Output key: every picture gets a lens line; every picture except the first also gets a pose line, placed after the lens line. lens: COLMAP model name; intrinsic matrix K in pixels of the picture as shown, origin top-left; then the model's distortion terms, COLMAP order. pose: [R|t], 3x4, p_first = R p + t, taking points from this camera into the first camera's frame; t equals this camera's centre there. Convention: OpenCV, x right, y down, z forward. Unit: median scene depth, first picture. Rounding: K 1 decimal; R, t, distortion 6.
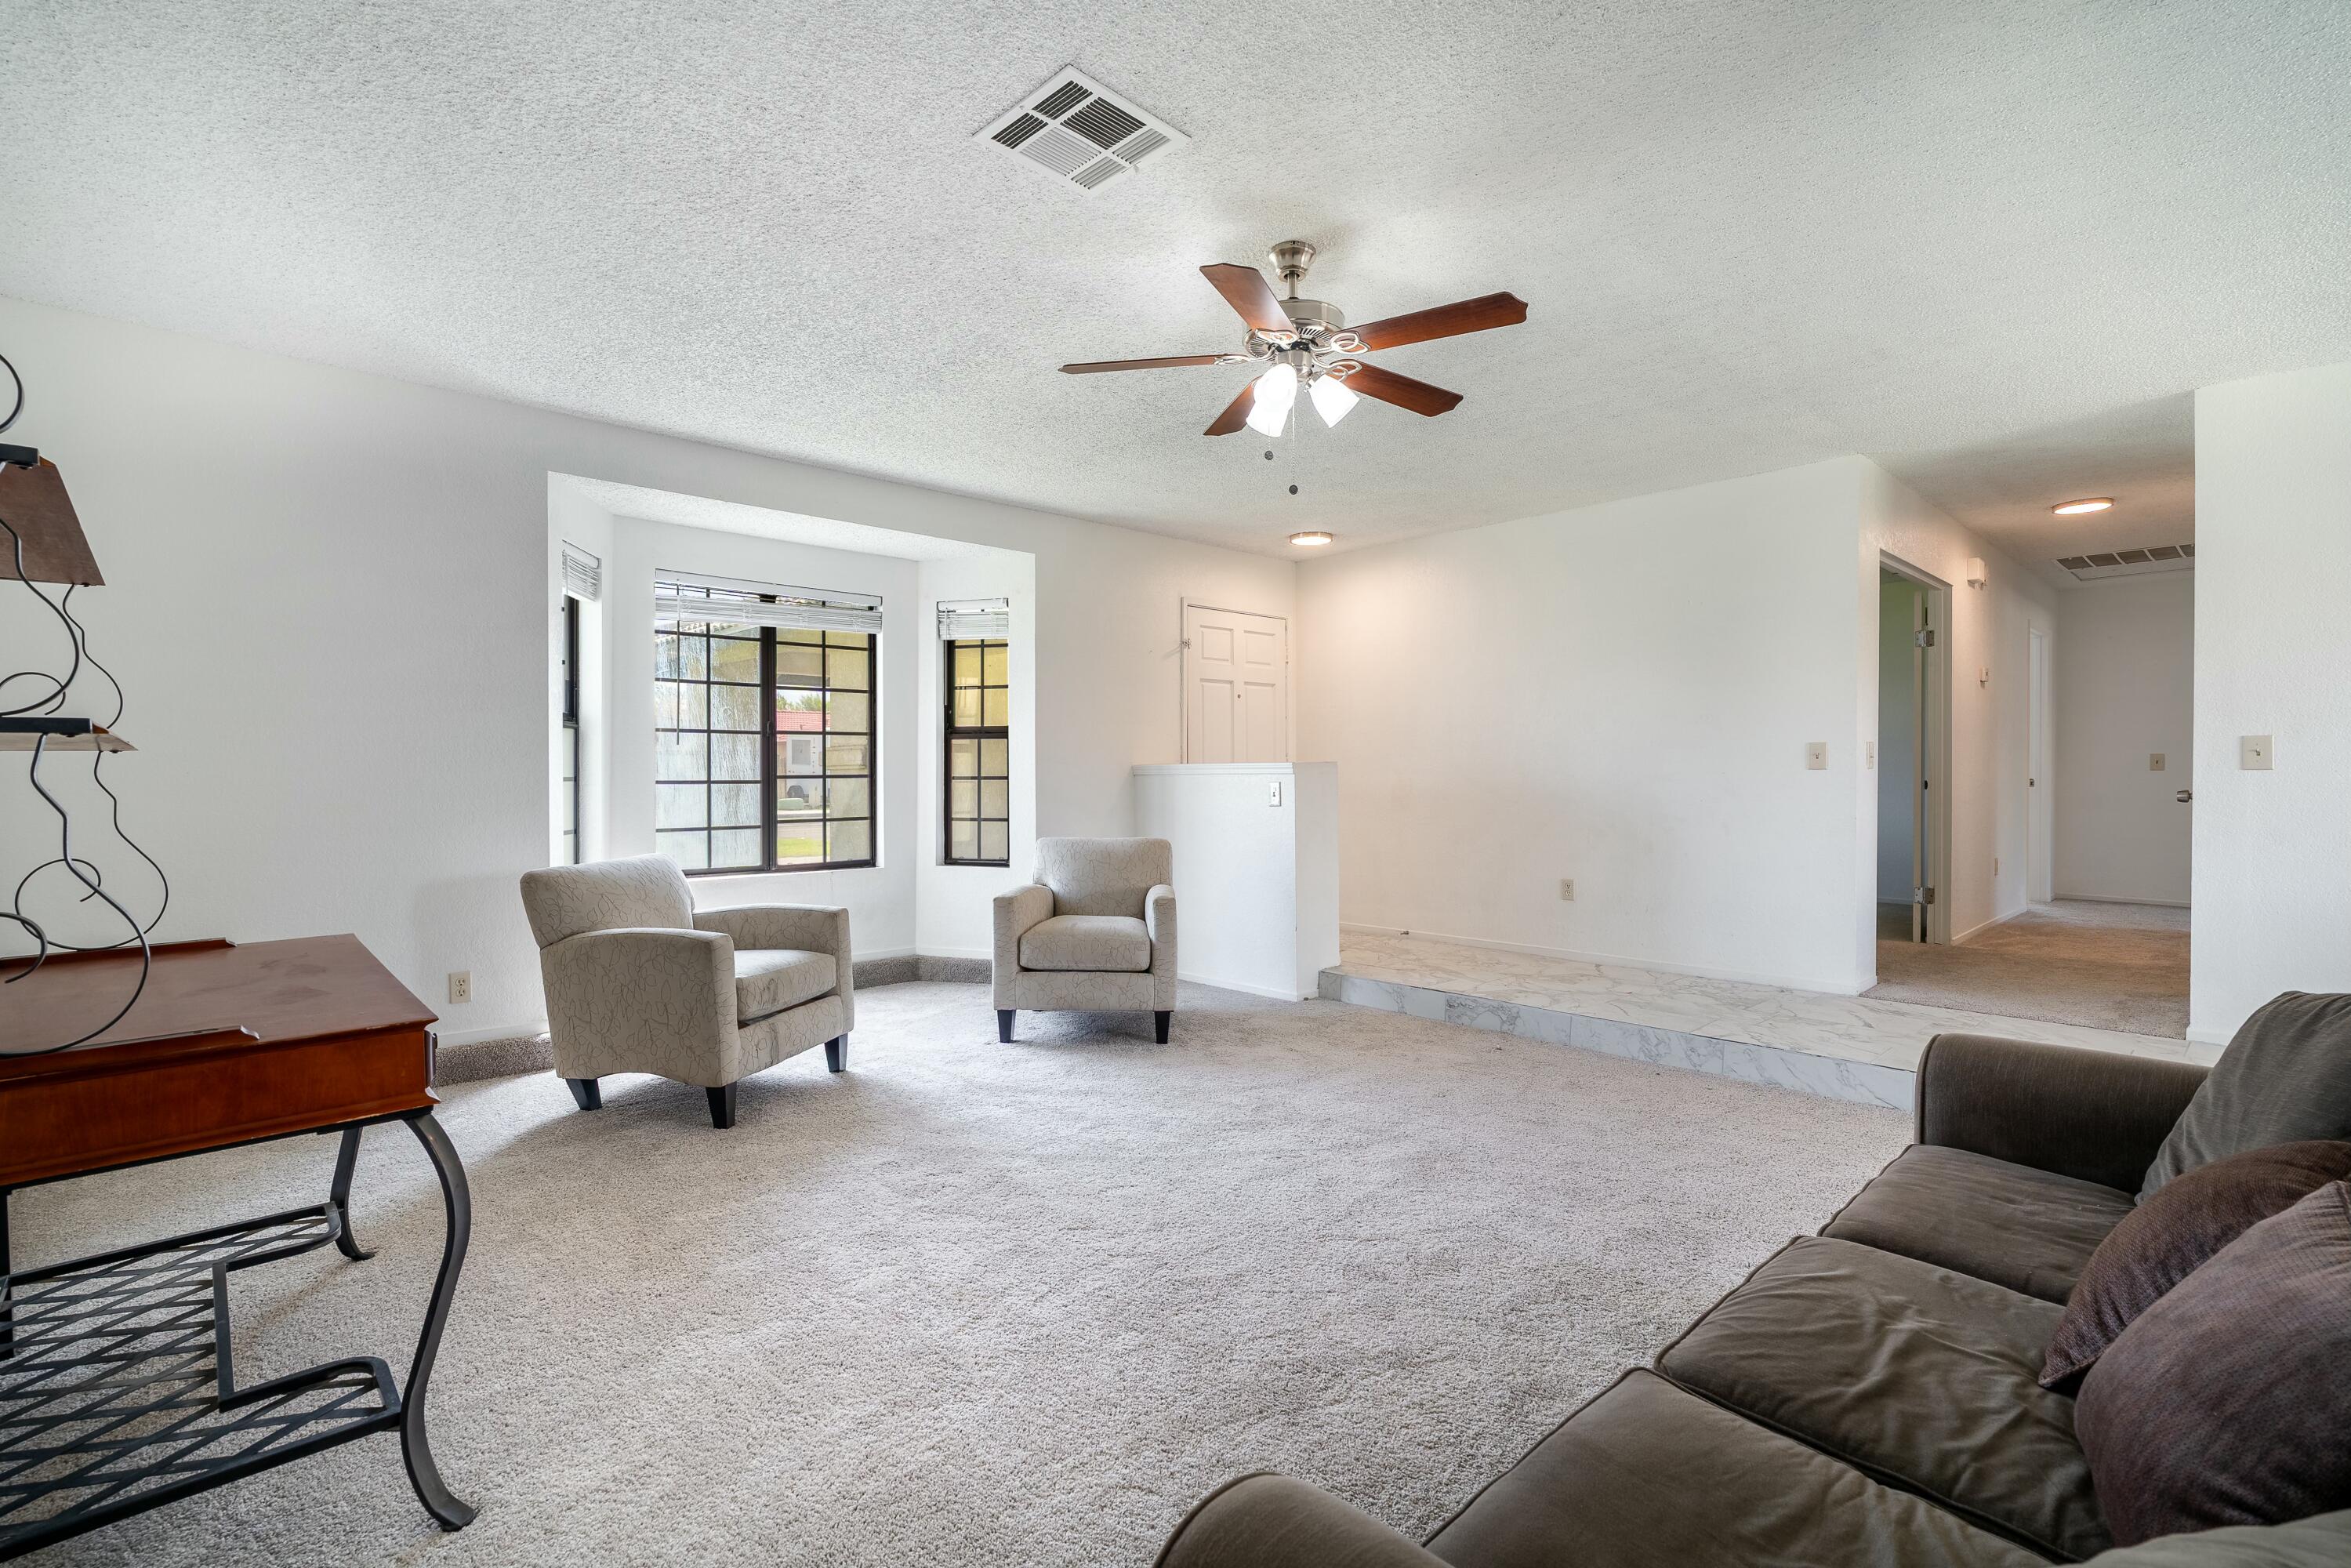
lens RADIAL K [[1072.6, 0, 1181.3], [0, 1072.6, 790.8], [0, 0, 1]] dist [-0.006388, 0.001131]
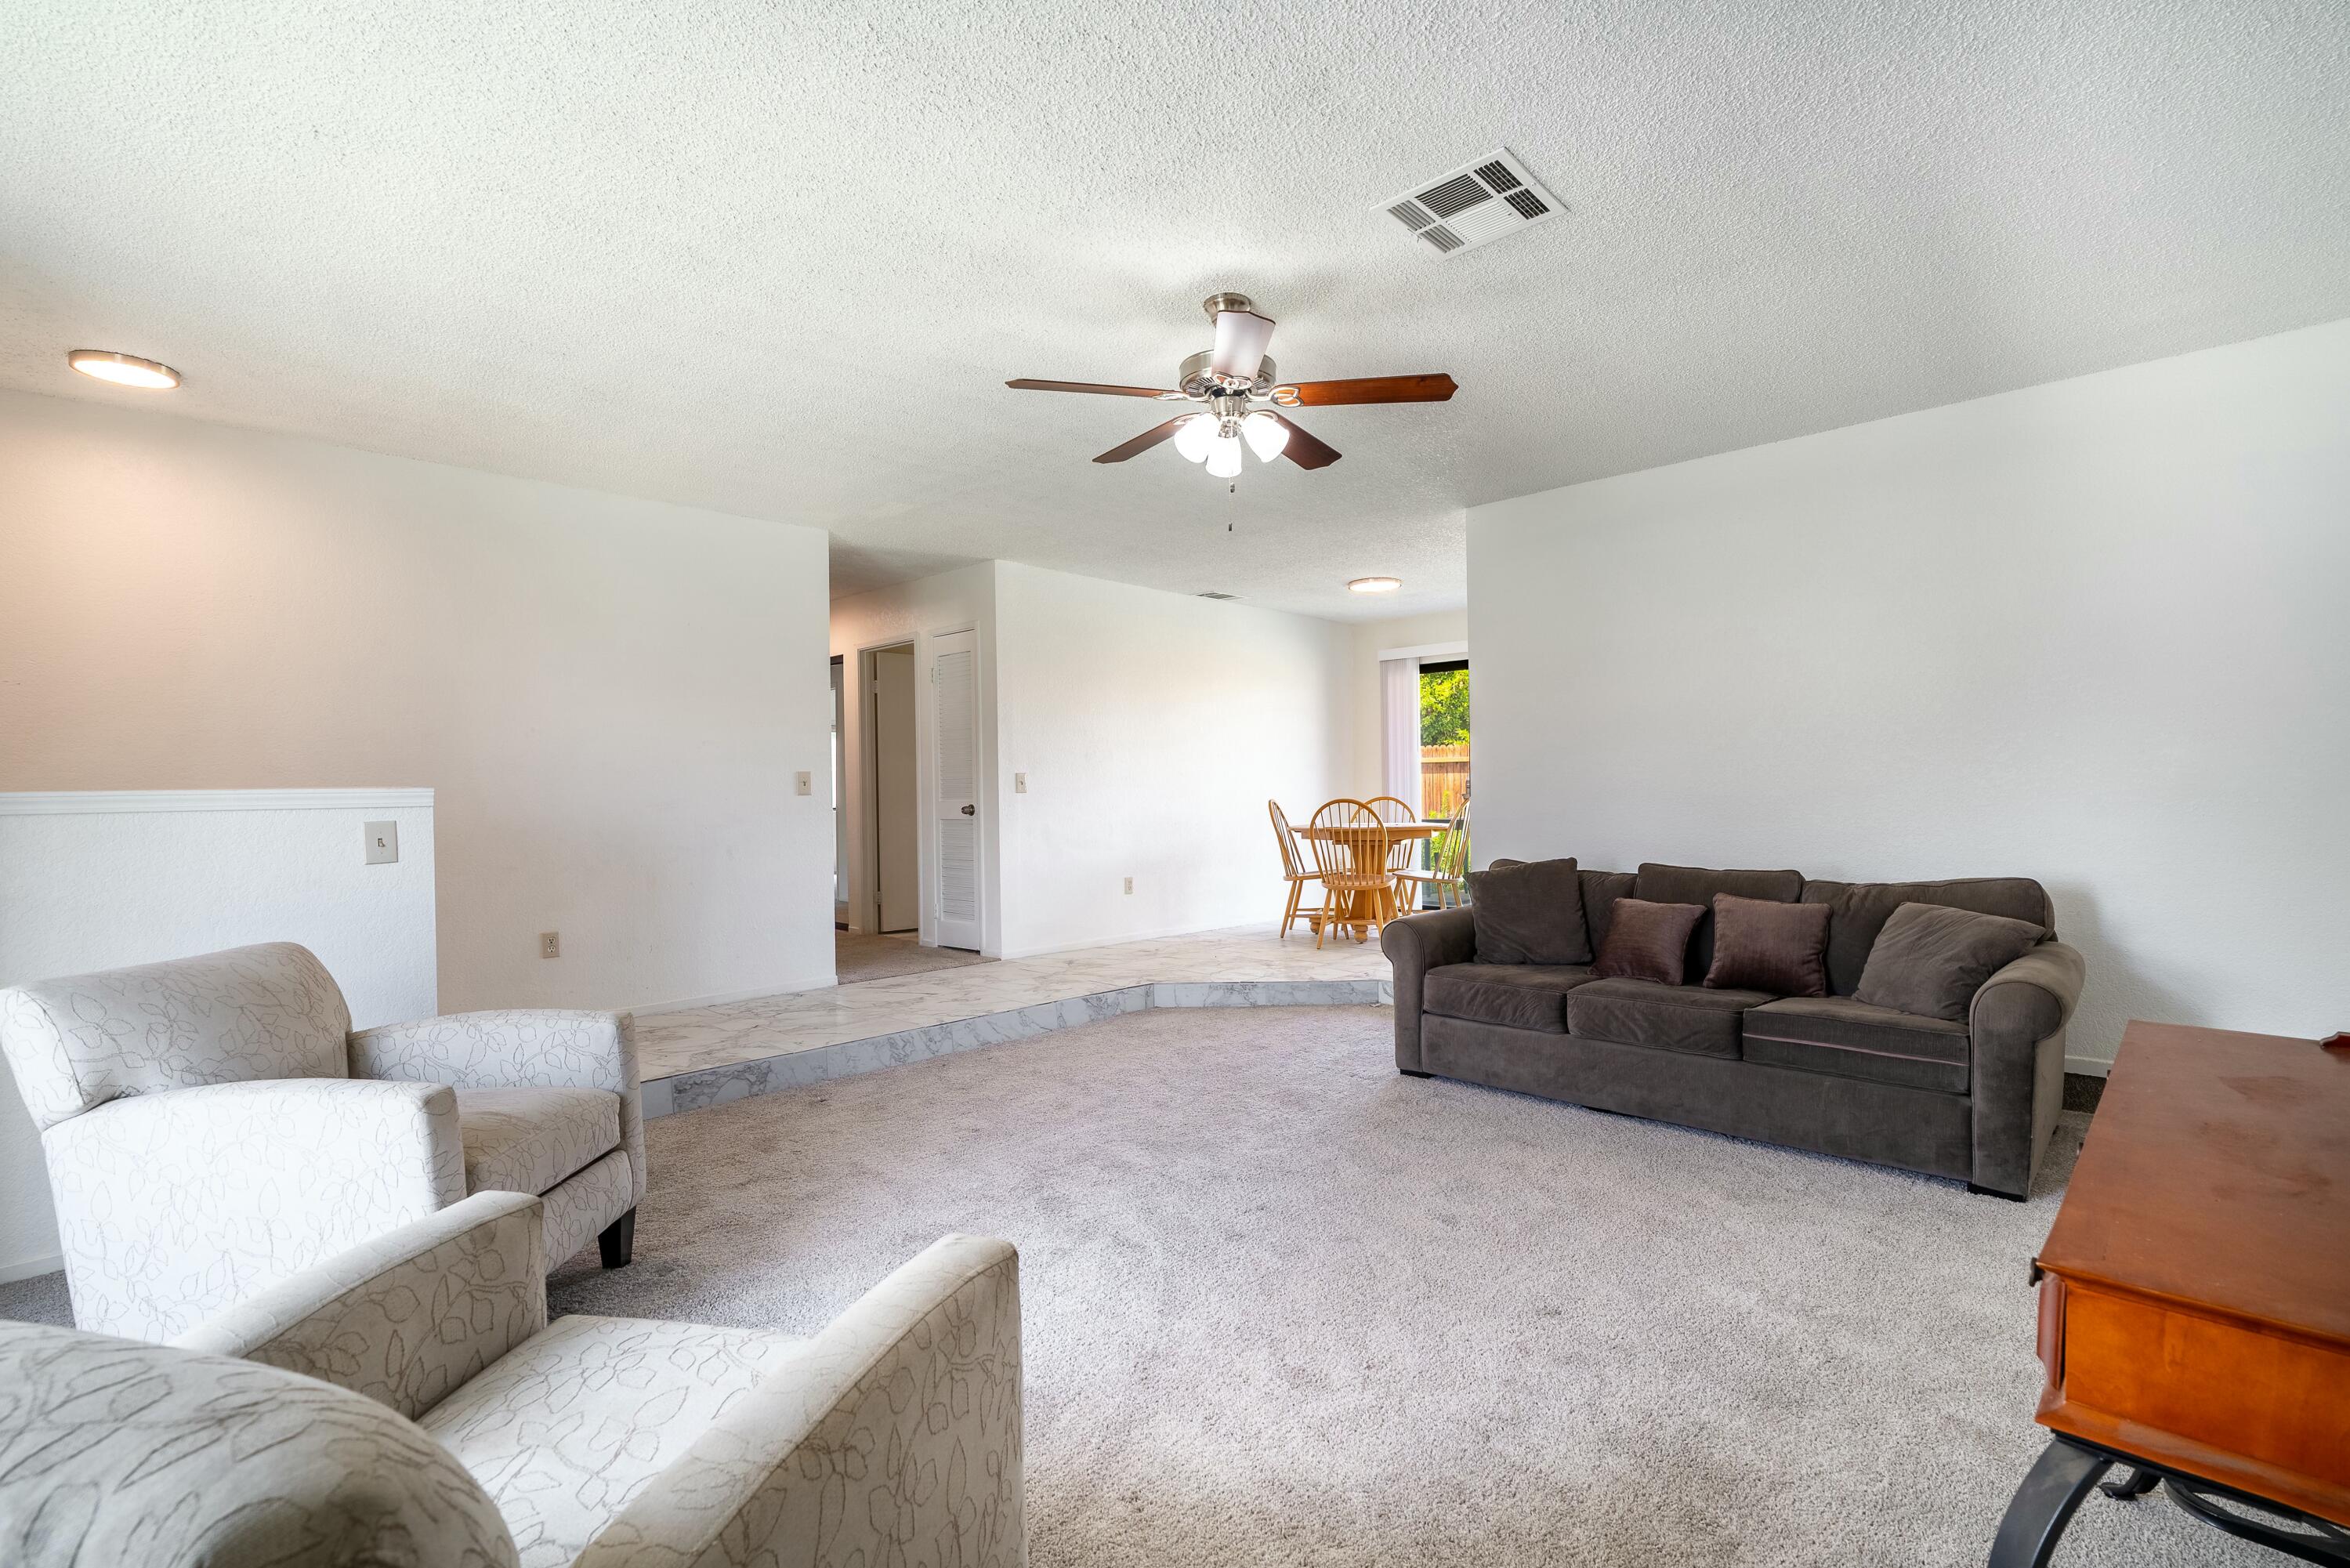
lens RADIAL K [[1072.1, 0, 1180.8], [0, 1072.1, 790.8], [0, 0, 1]] dist [-0.006388, 0.001131]
pose [[-0.042505, 0.000459, 0.999096, -0.708501], [0.032430, 0.999474, 0.000920, -0.016180], [-0.998570, 0.032440, -0.042497, 0.814987]]
